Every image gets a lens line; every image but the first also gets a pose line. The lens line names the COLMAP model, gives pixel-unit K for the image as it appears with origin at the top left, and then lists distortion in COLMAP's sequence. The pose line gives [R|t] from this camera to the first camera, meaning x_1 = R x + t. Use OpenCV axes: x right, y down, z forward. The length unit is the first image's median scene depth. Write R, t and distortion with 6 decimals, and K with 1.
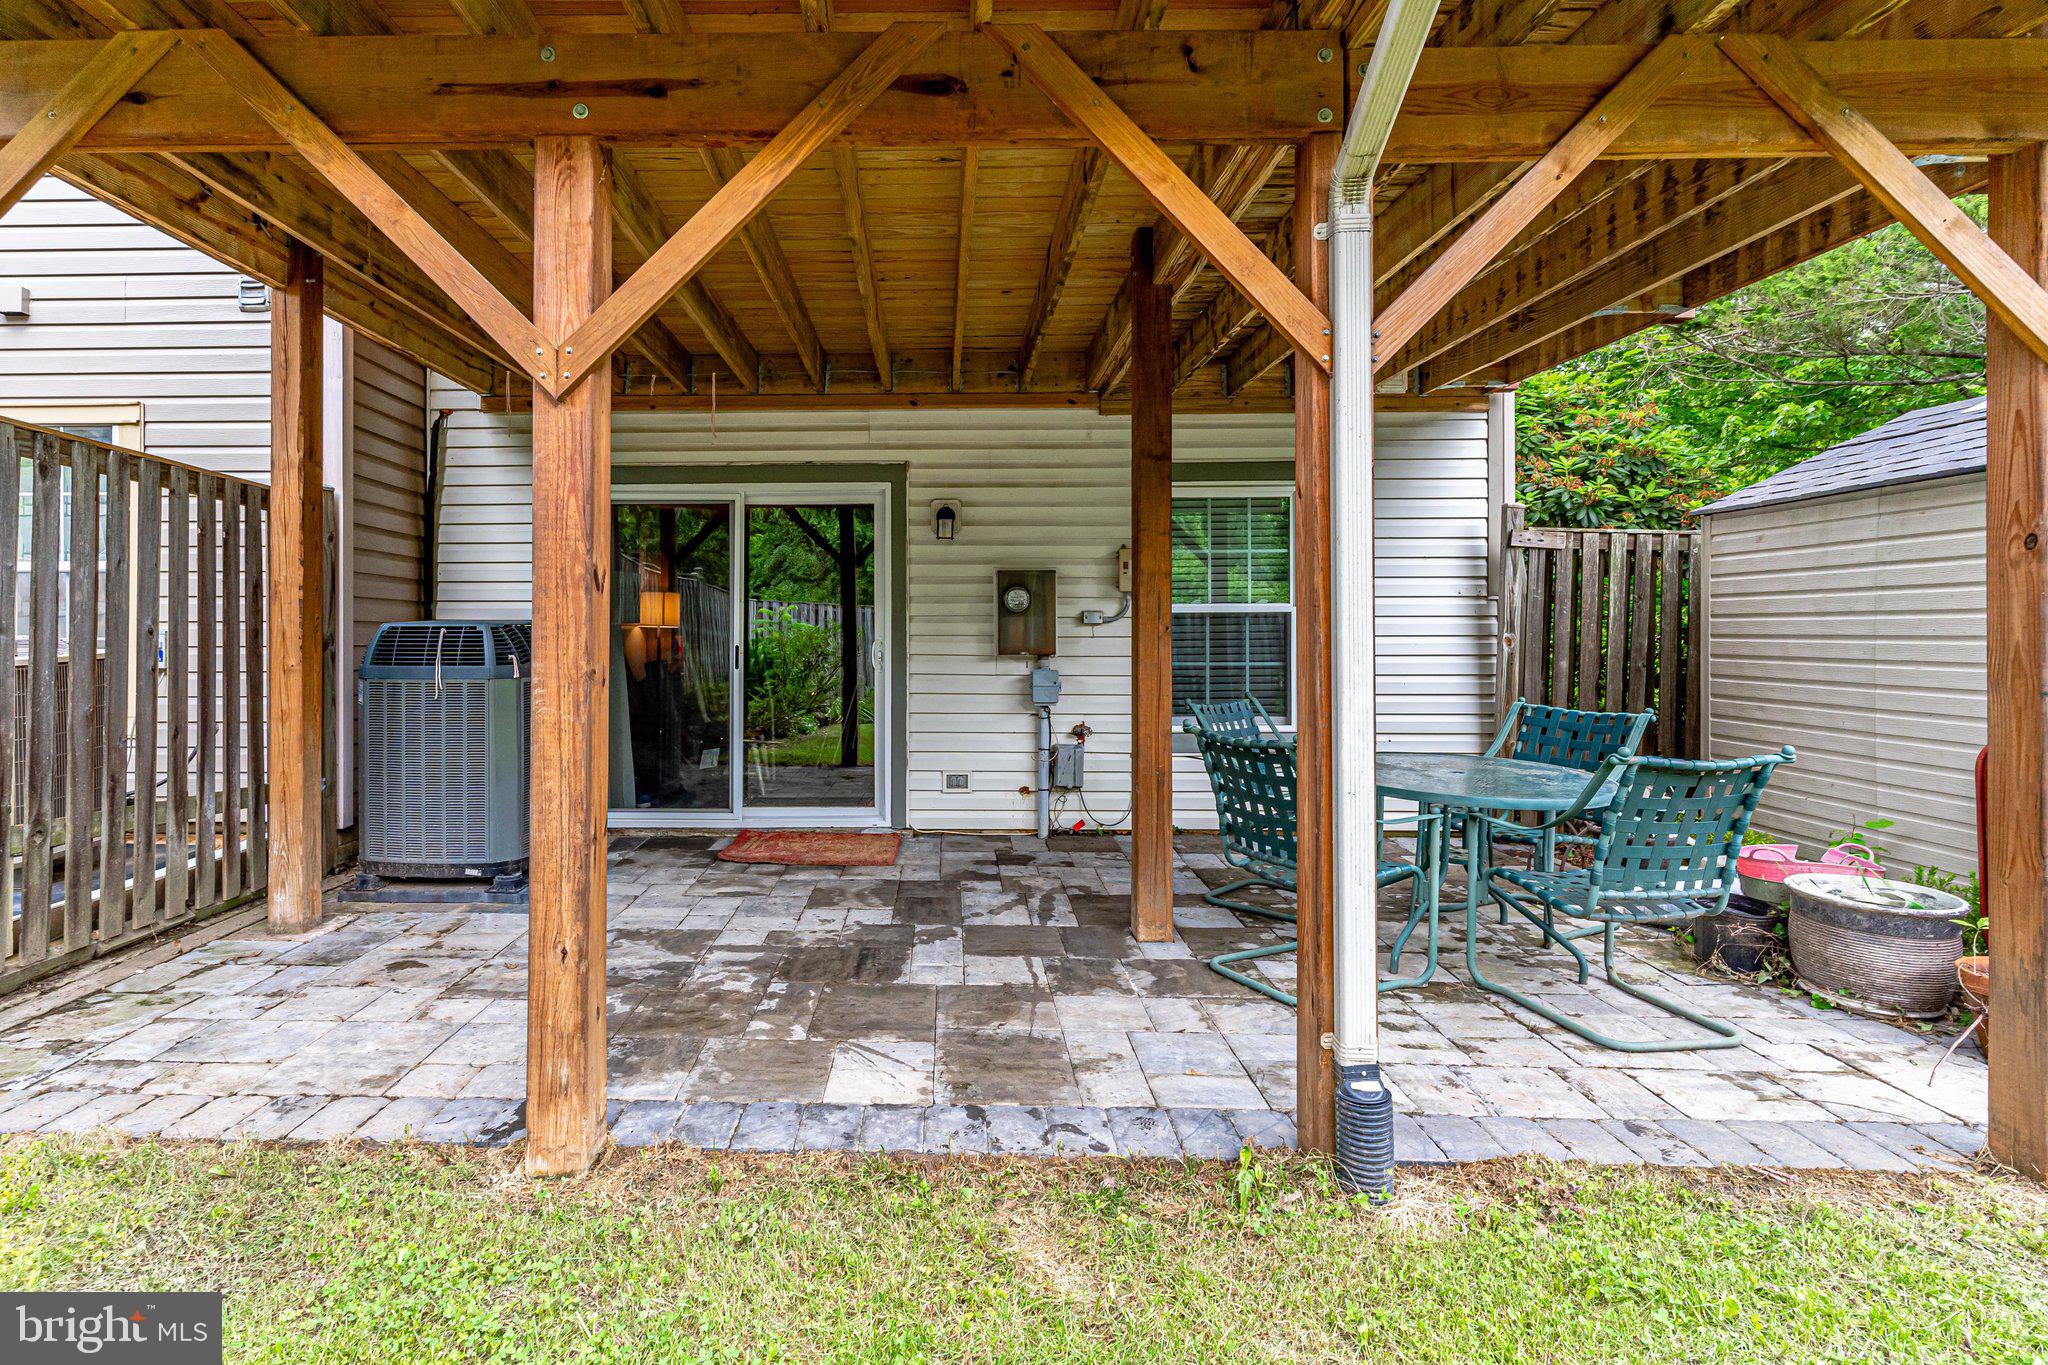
lens RADIAL K [[999.3, 0, 933.2], [0, 999.3, 643.8], [0, 0, 1]] dist [0.007029, -0.002667]
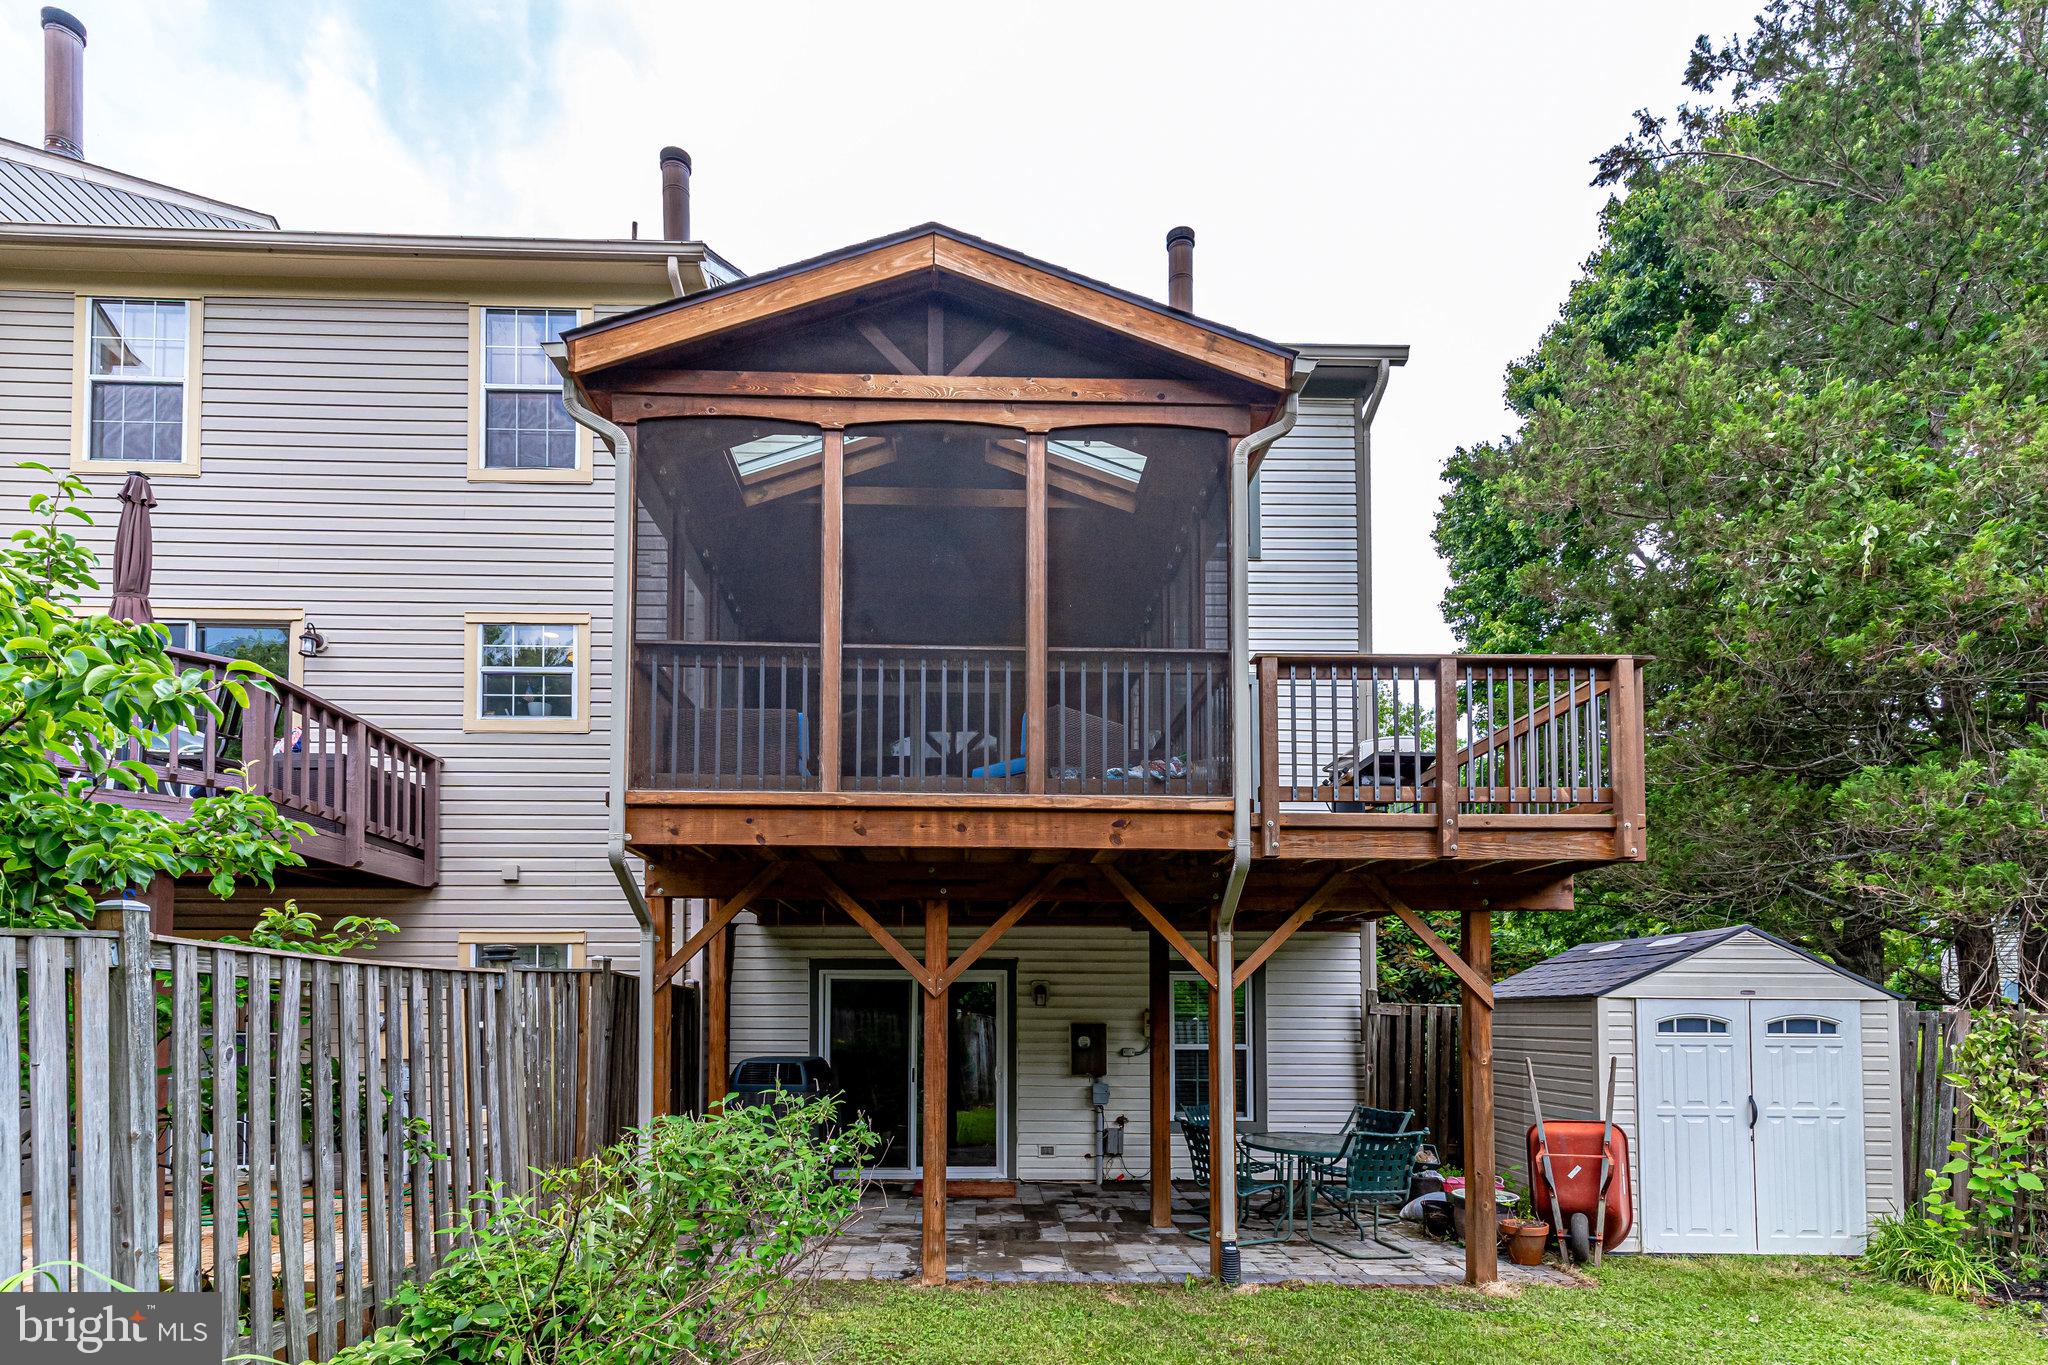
lens RADIAL K [[1048.7, 0, 1009.3], [0, 1048.7, 989.0], [0, 0, 1]] dist [0.002146, -0.001115]
pose [[0.998821, 0.008824, 0.047734, -0.124750], [-0.007020, 0.999259, -0.037848, -0.065536], [-0.048033, 0.037468, 0.998143, -0.742943]]
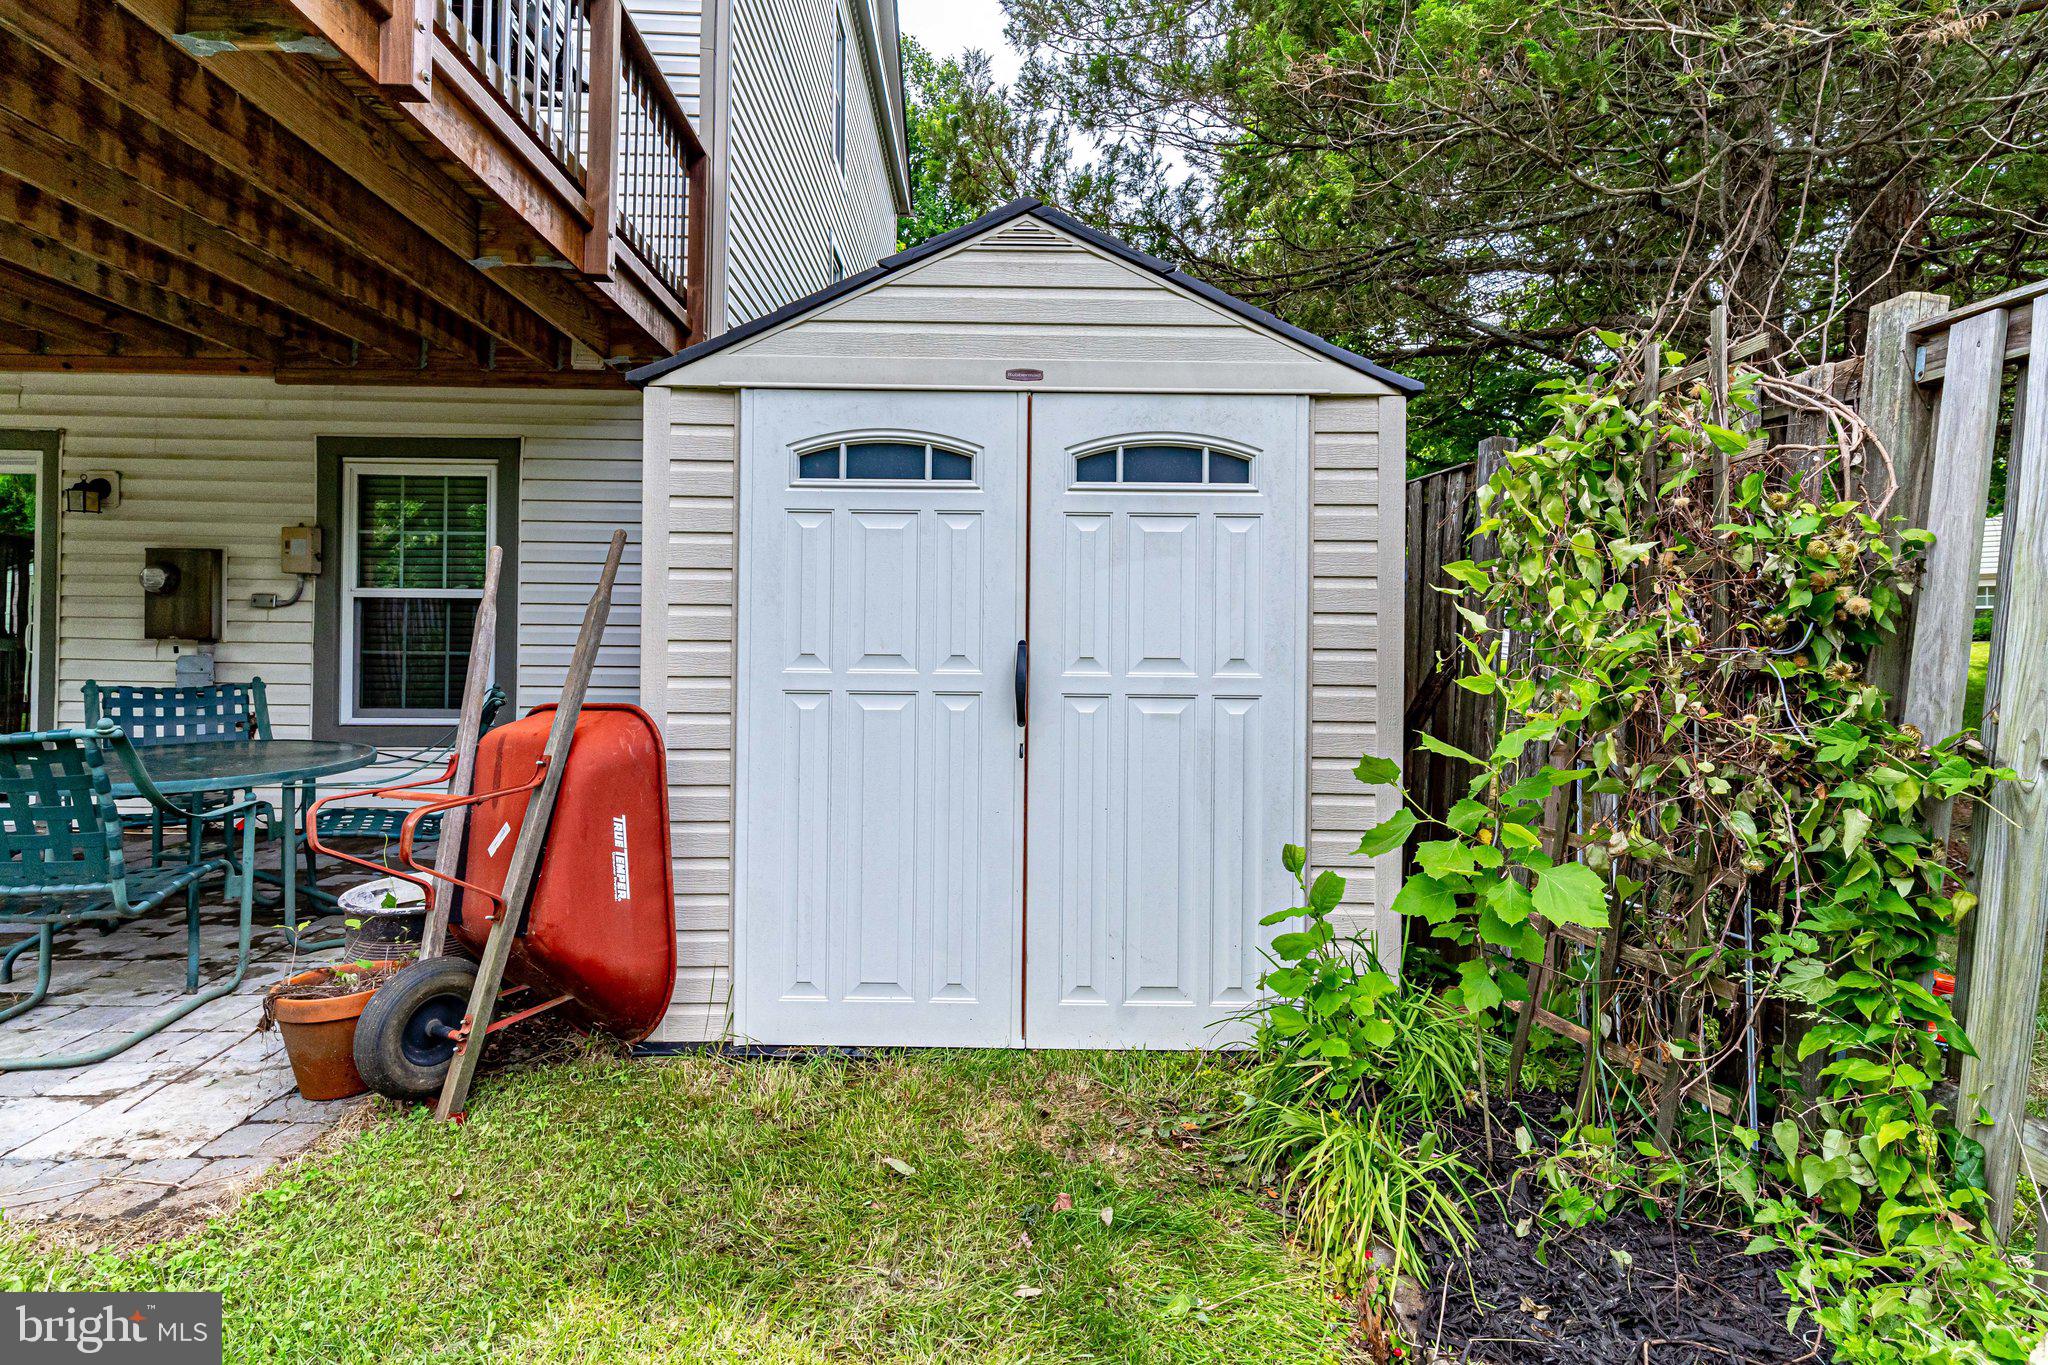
lens RADIAL K [[999.3, 0, 1025.8], [0, 999.3, 643.1], [0, 0, 1]] dist [0.007029, -0.002667]
pose [[0.998657, 0.013104, 0.050130, 0.836453], [-0.012292, 0.999789, -0.016460, 0.020014], [-0.050335, 0.015822, 0.998607, 0.037957]]
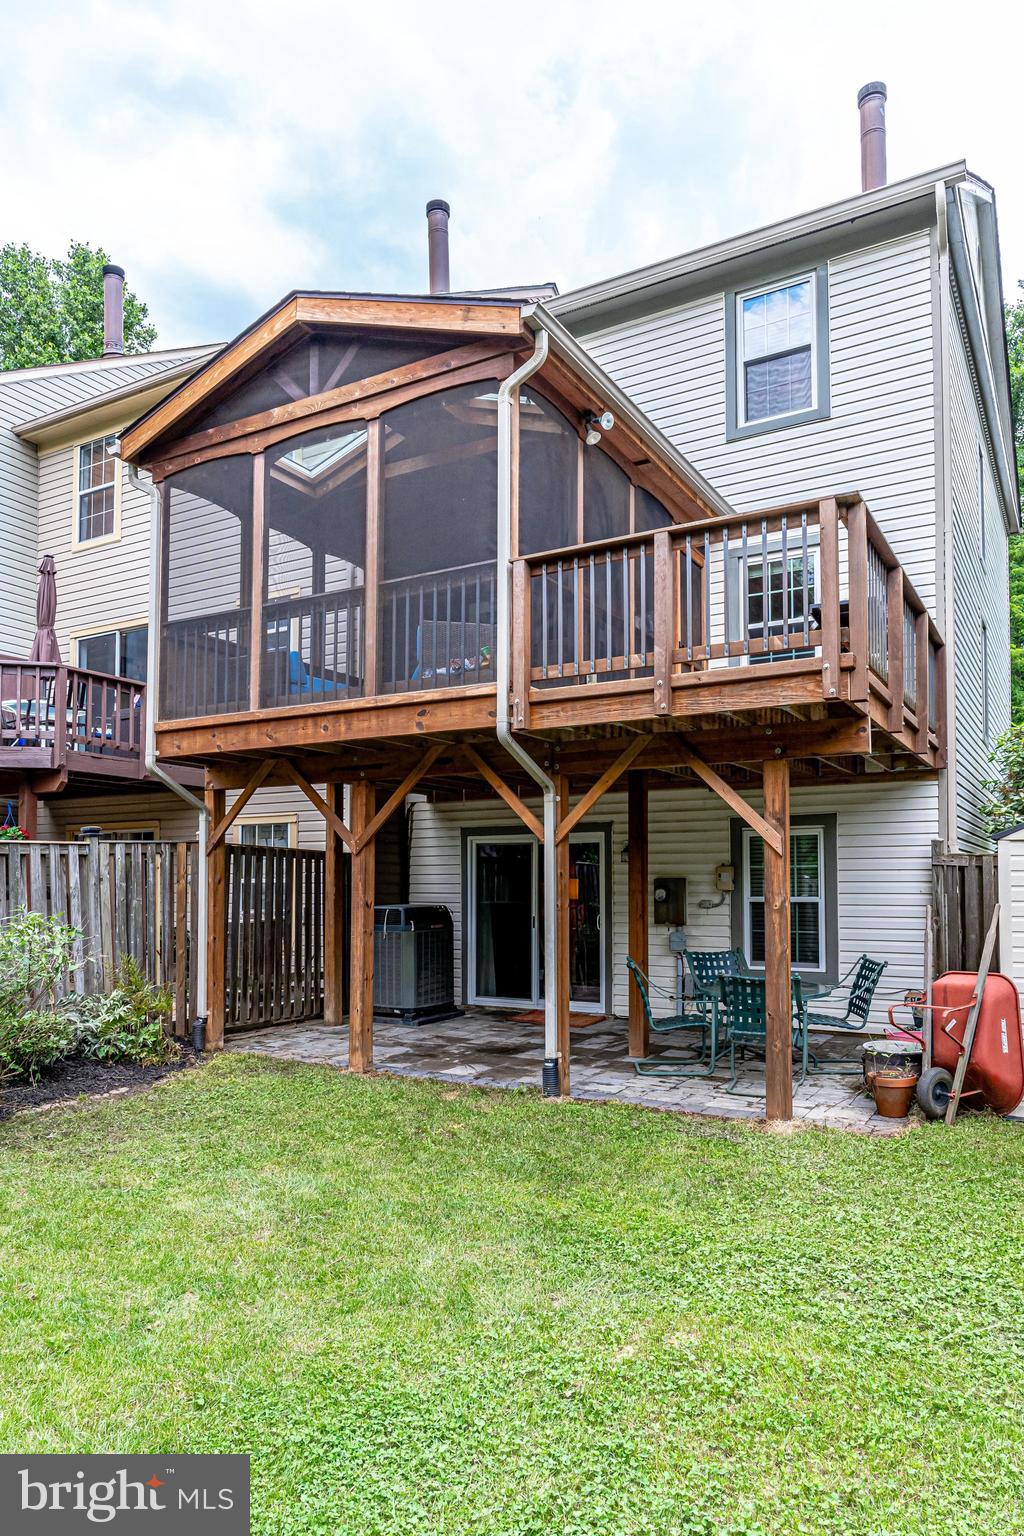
lens RADIAL K [[978.4, 0, 534.7], [0, 978.4, 855.8], [0, 0, 1]] dist [-0.003662, -0.001177]
pose [[0.883162, -0.012525, -0.468900, 0.730964], [-0.005531, 0.999296, -0.037111, -0.046909], [0.469035, 0.035369, 0.882471, -0.721821]]
